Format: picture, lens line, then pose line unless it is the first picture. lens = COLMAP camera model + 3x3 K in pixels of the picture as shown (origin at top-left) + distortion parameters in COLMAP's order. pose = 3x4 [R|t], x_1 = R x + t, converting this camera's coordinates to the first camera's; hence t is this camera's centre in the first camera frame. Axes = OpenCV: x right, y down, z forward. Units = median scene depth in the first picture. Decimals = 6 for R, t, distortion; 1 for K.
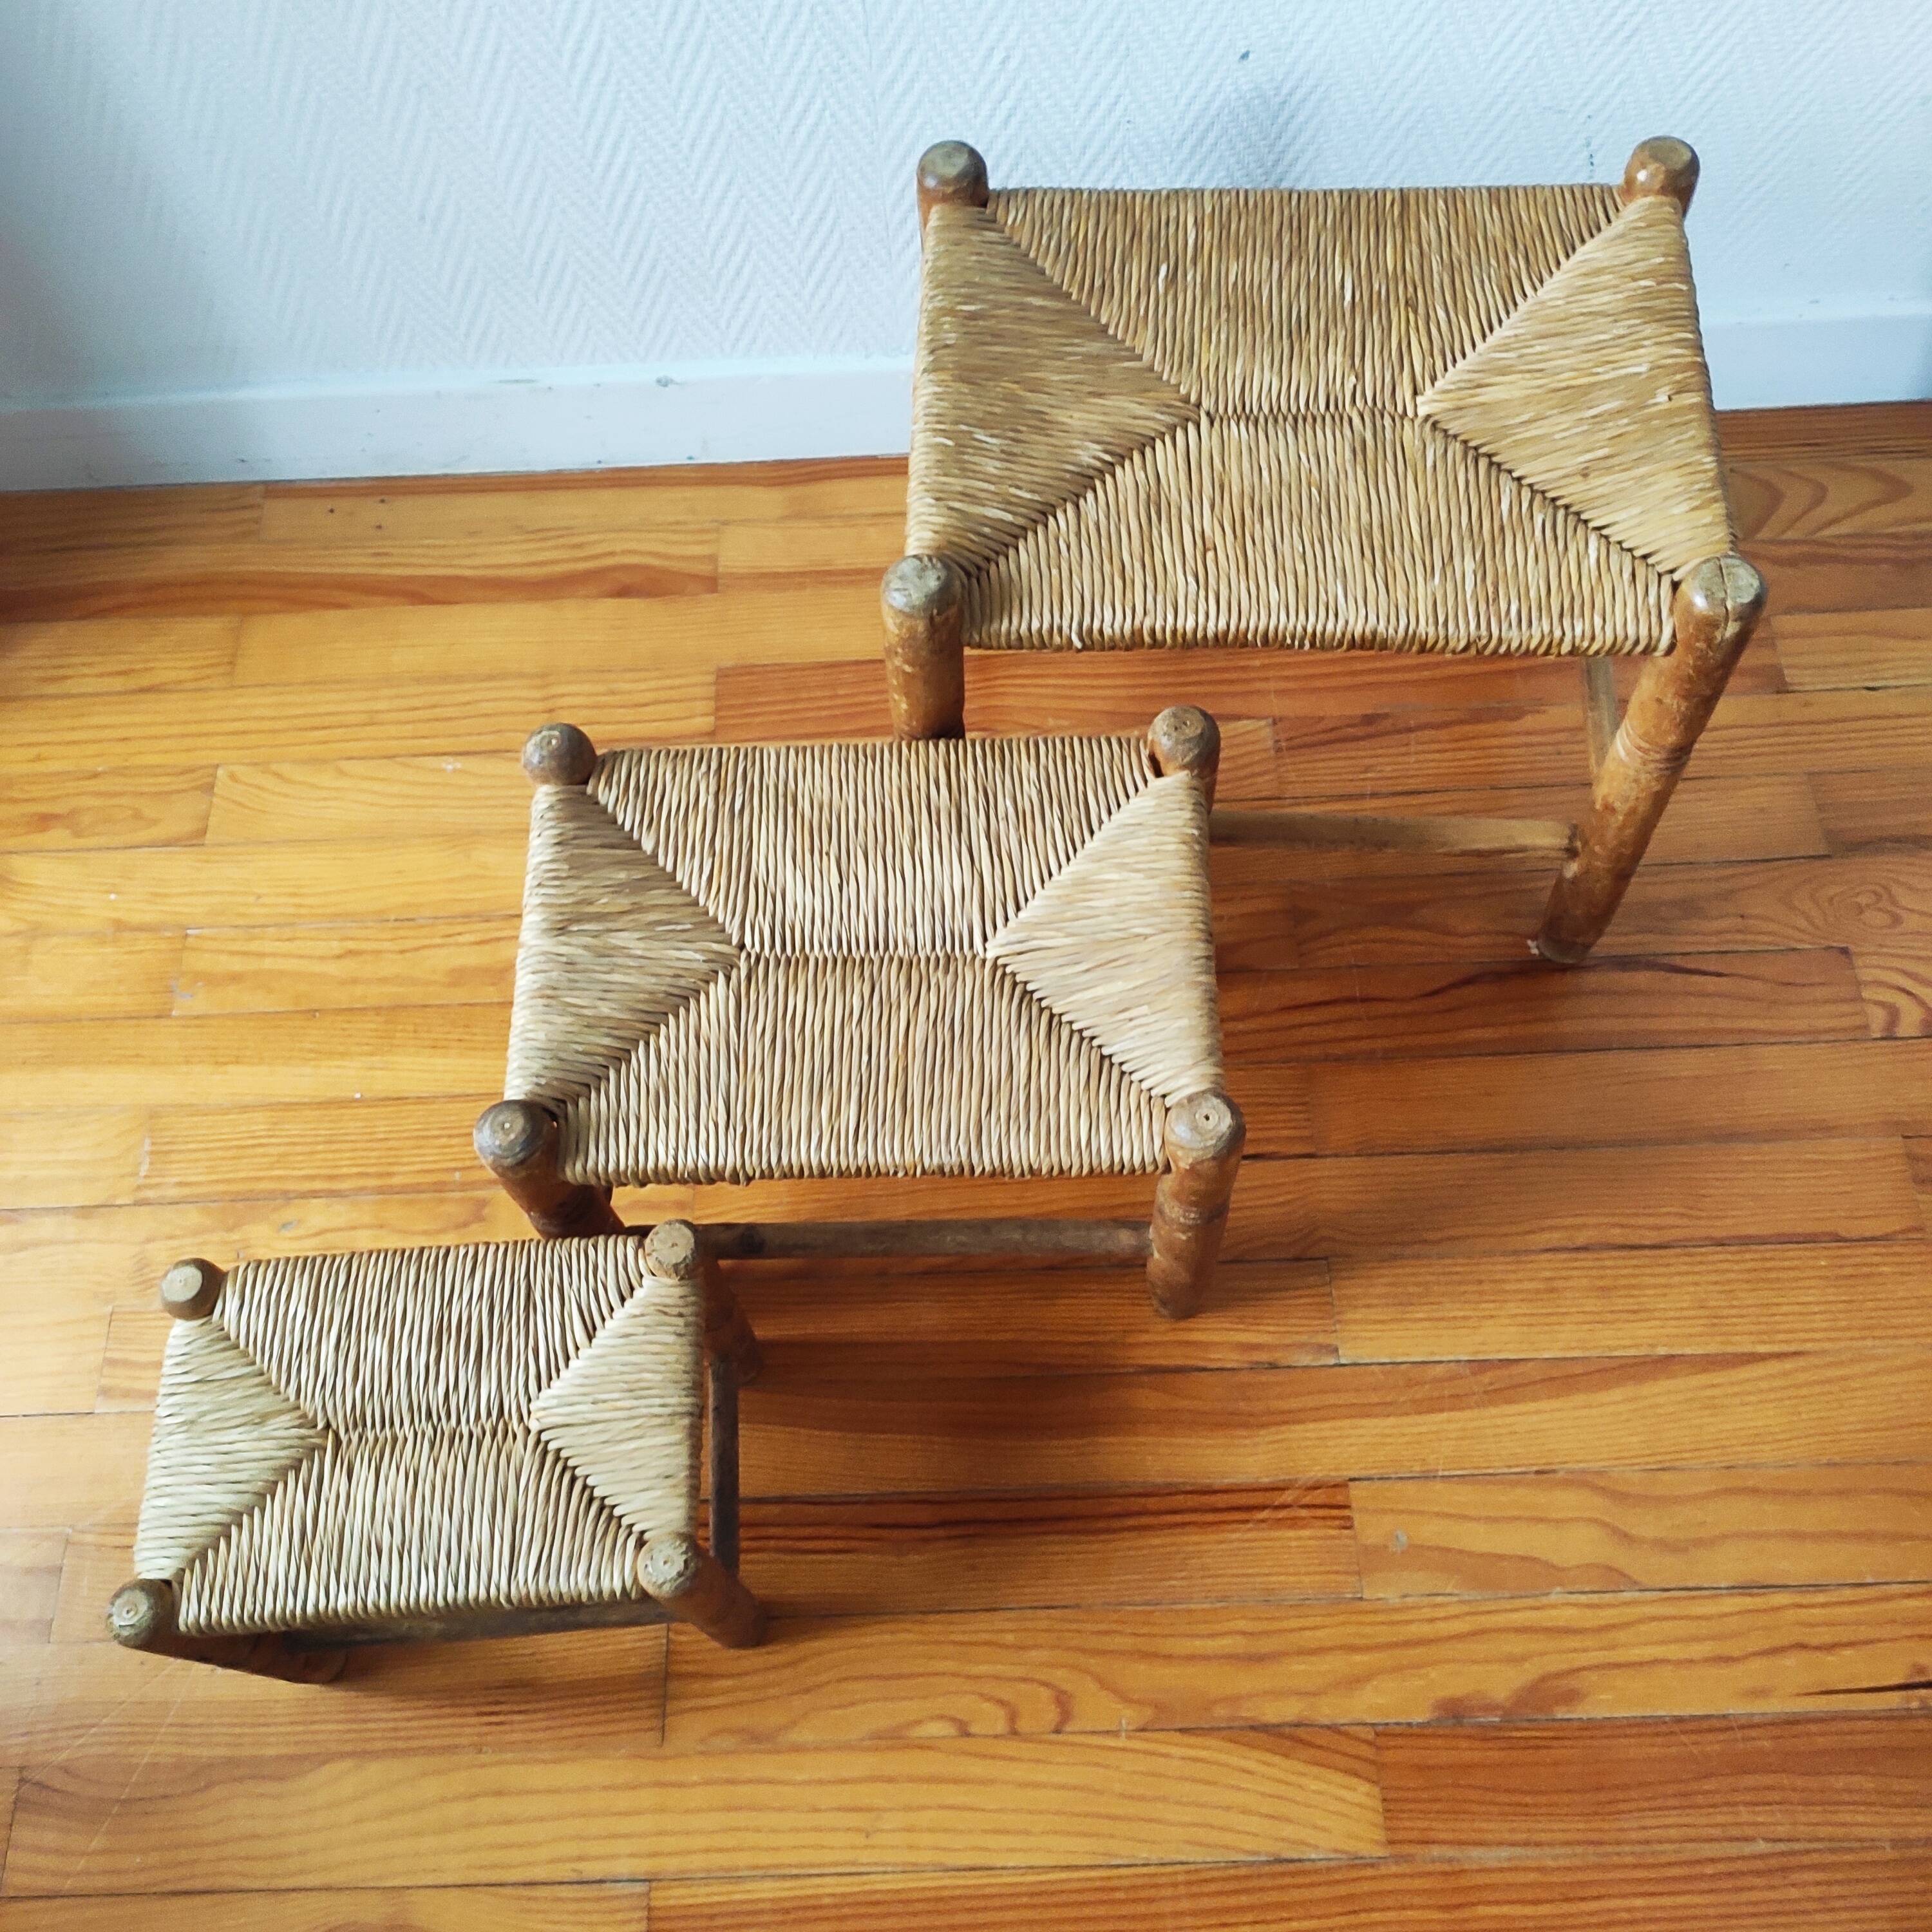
lens RADIAL K [[1916.6, 0, 971.1], [0, 1916.6, 950.7], [0, 0, 1]] dist [0.047730, 0.000000]
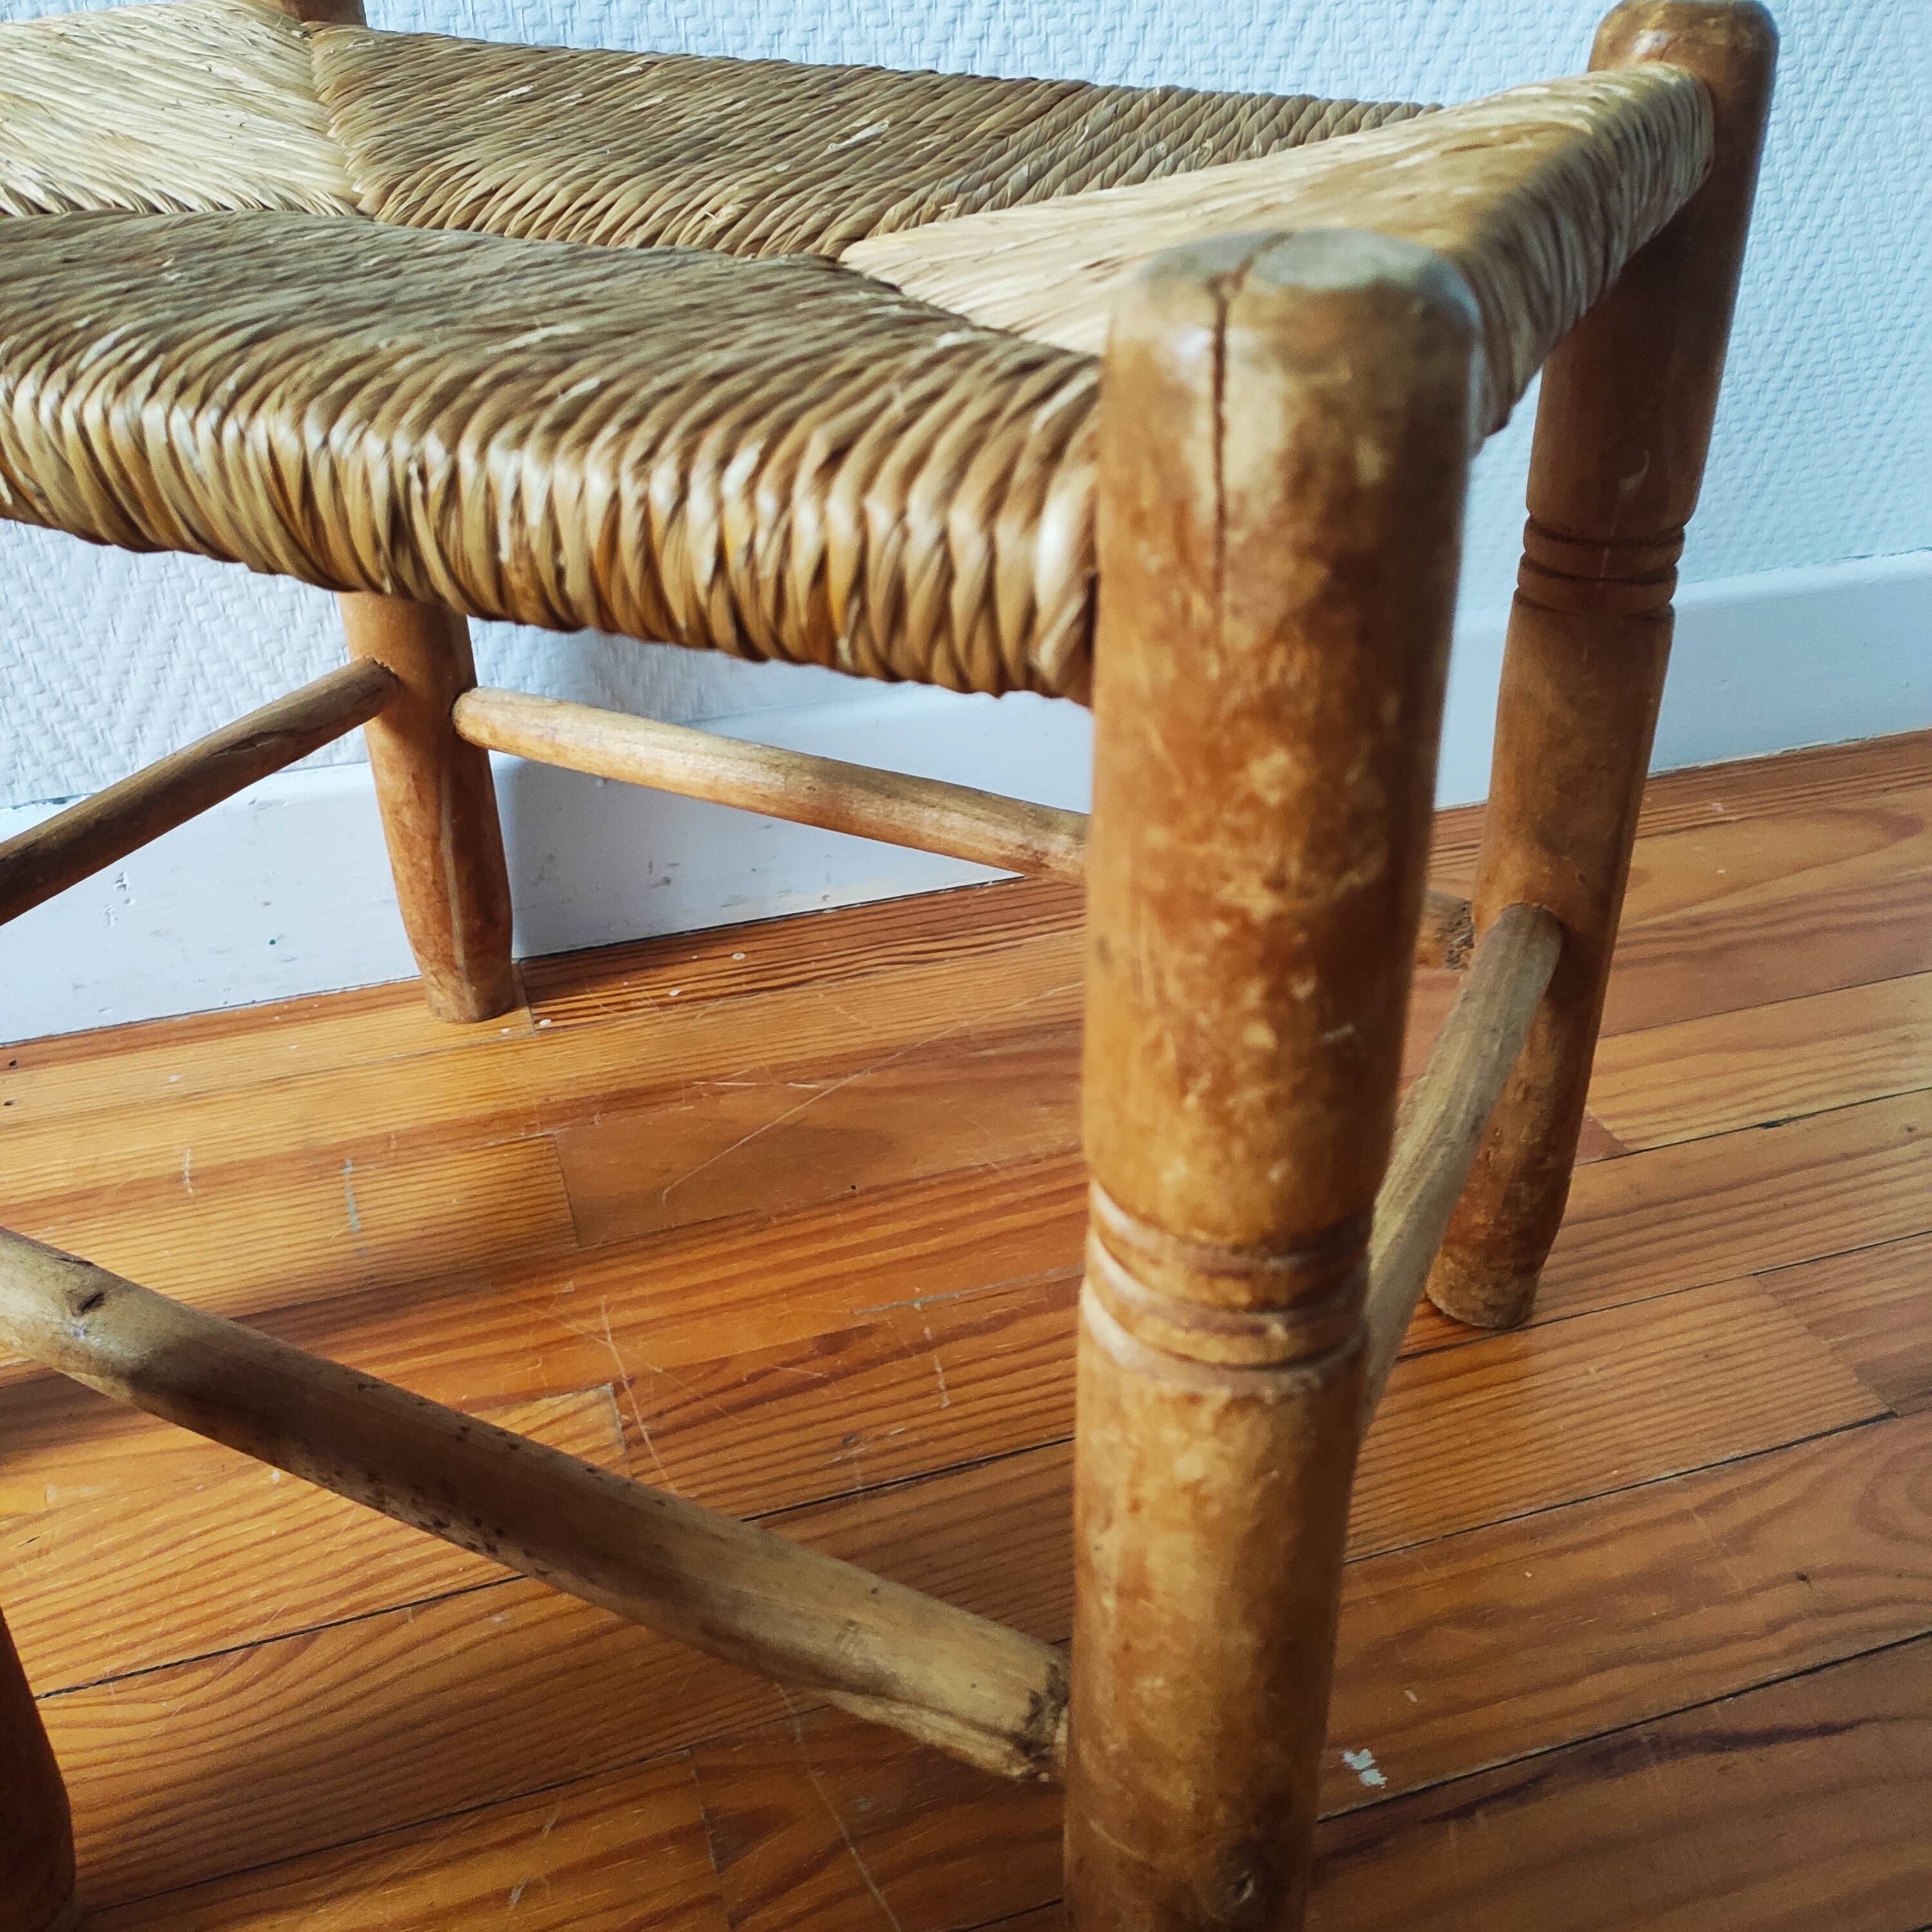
lens RADIAL K [[1916.6, 0, 964.3], [0, 1916.6, 948.9], [0, 0, 1]] dist [0.047730, 0.000000]
pose [[0.959881, -0.118559, 0.254112, 0.163485], [0.236919, 0.827651, -0.508787, 0.043248], [-0.149994, 0.548578, 0.822535, 0.706795]]
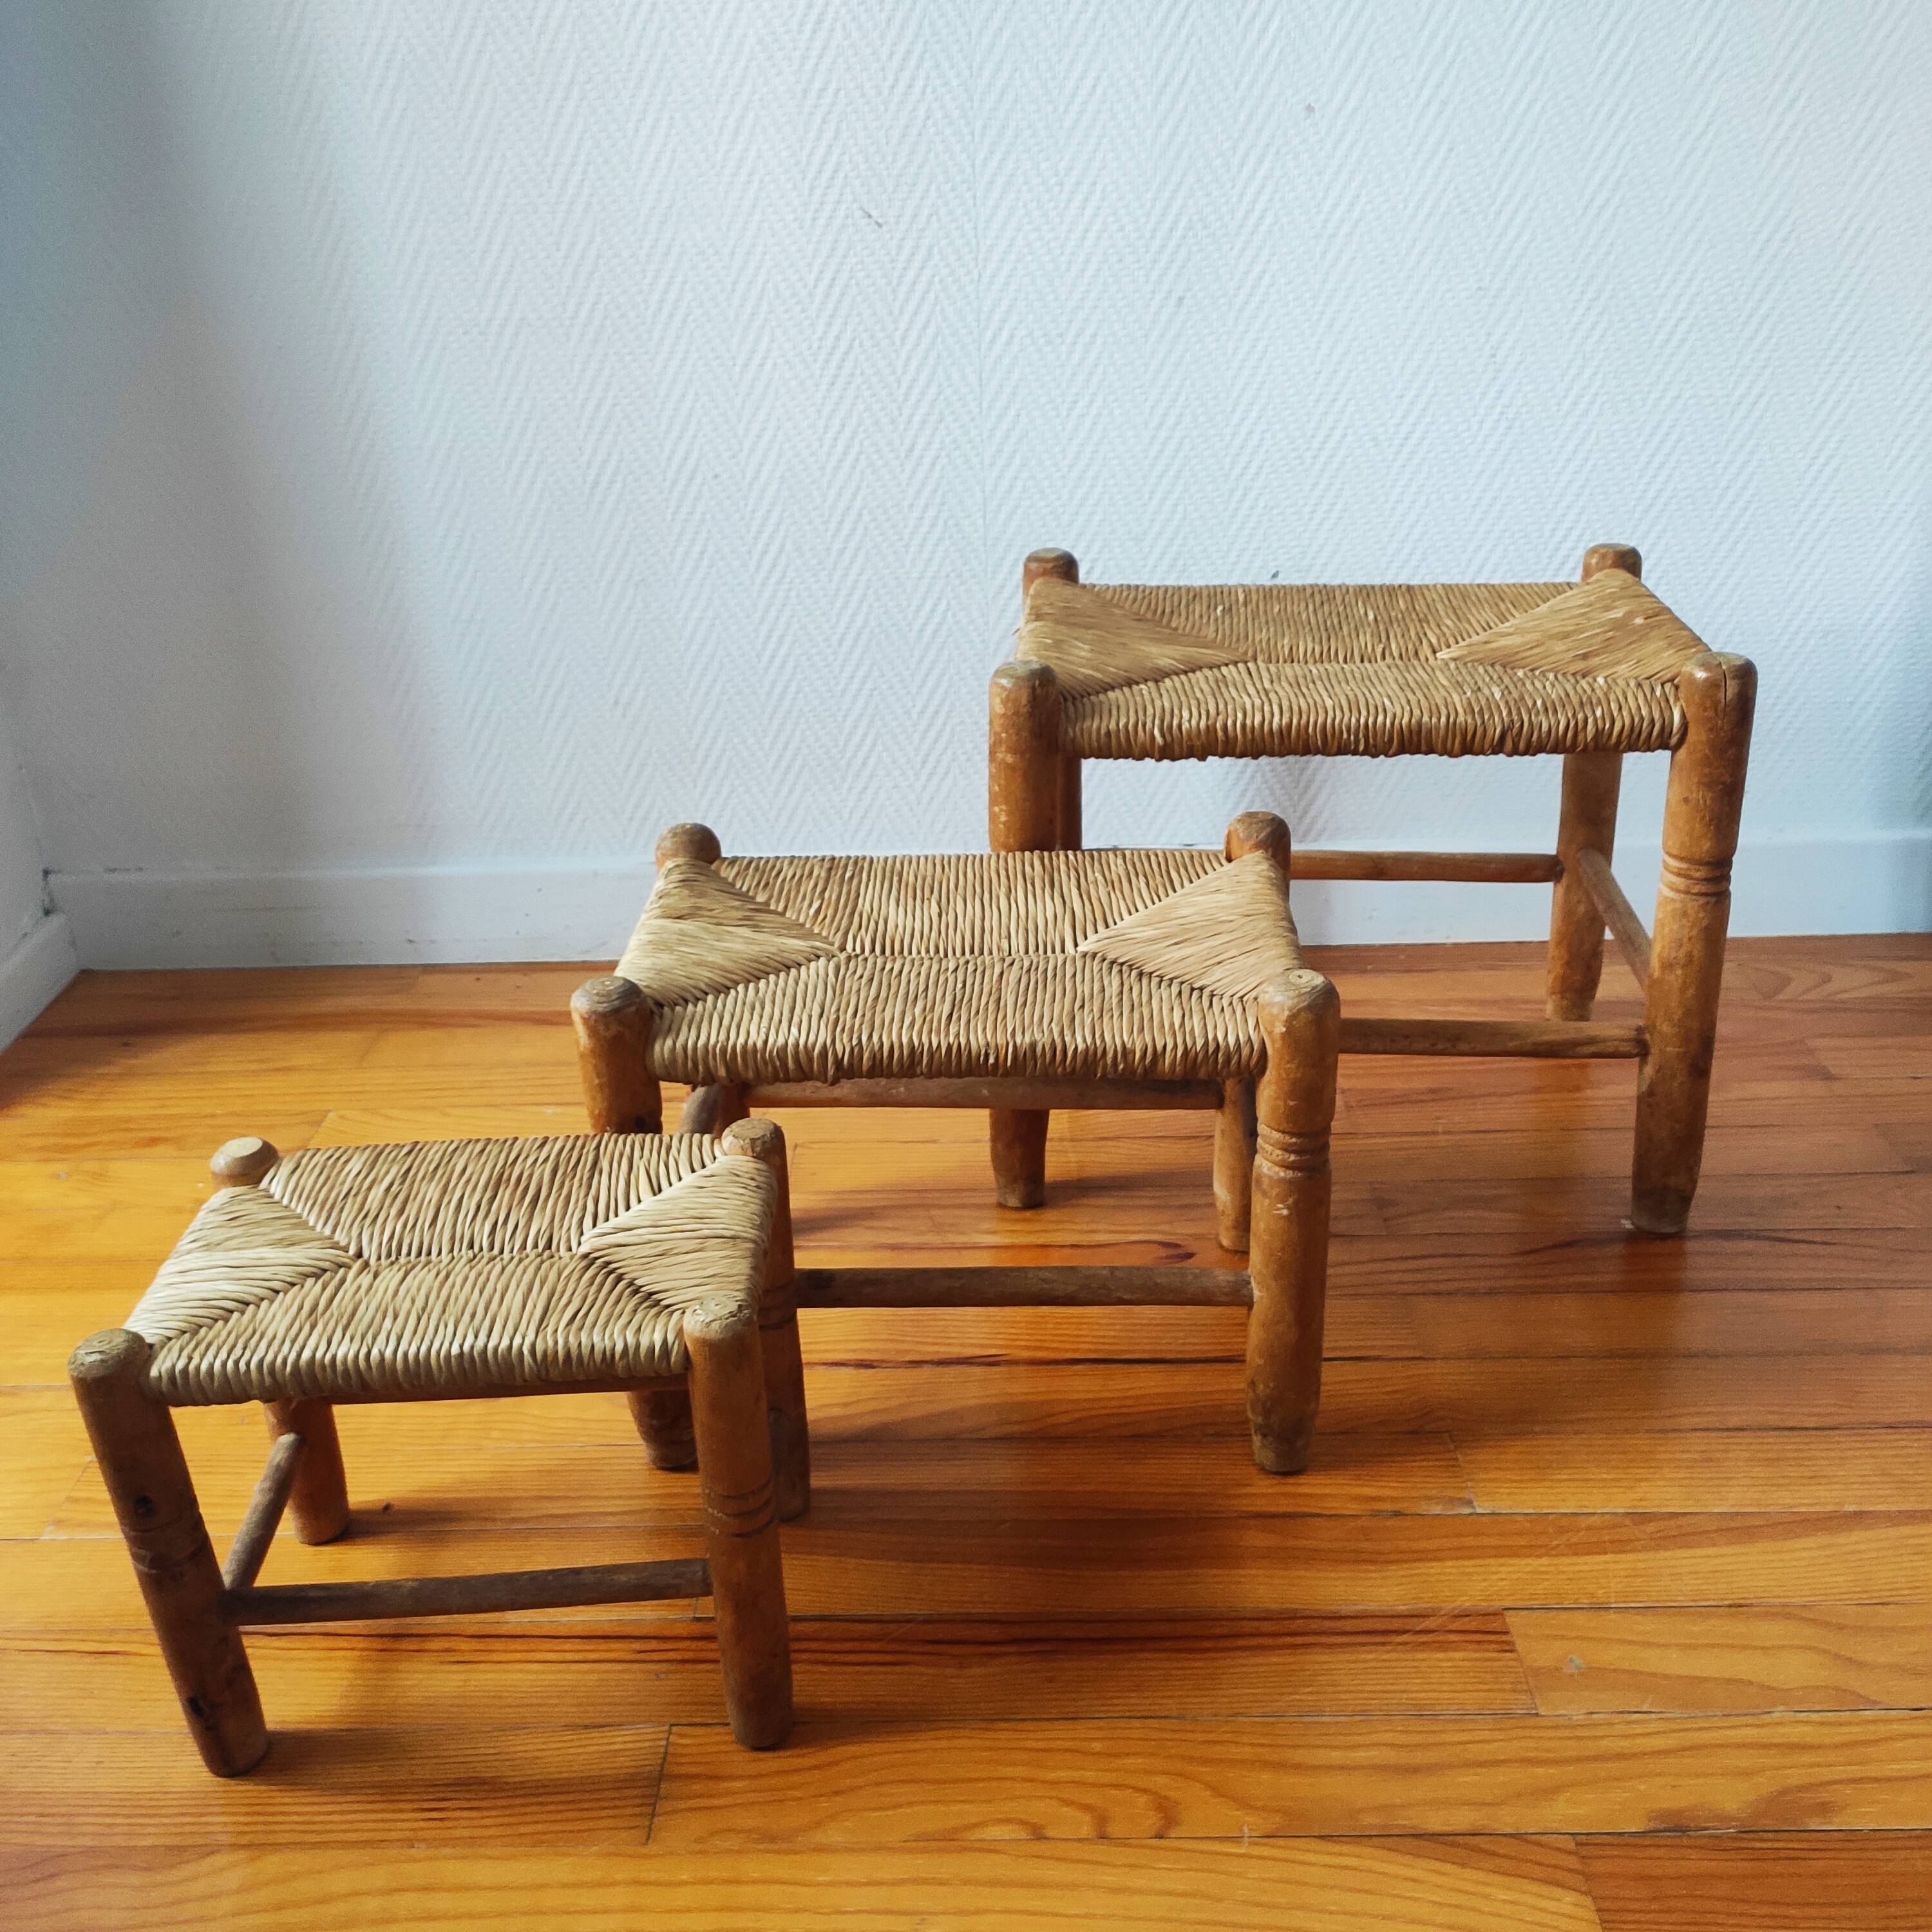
lens RADIAL K [[1916.6, 0, 973.0], [0, 1916.6, 958.0], [0, 0, 1]] dist [0.047730, 0.000000]
pose [[0.999139, 0.026397, -0.032000, -0.013627], [-0.040622, 0.778921, -0.625805, 0.588137], [0.008407, 0.626566, 0.779323, 0.169773]]
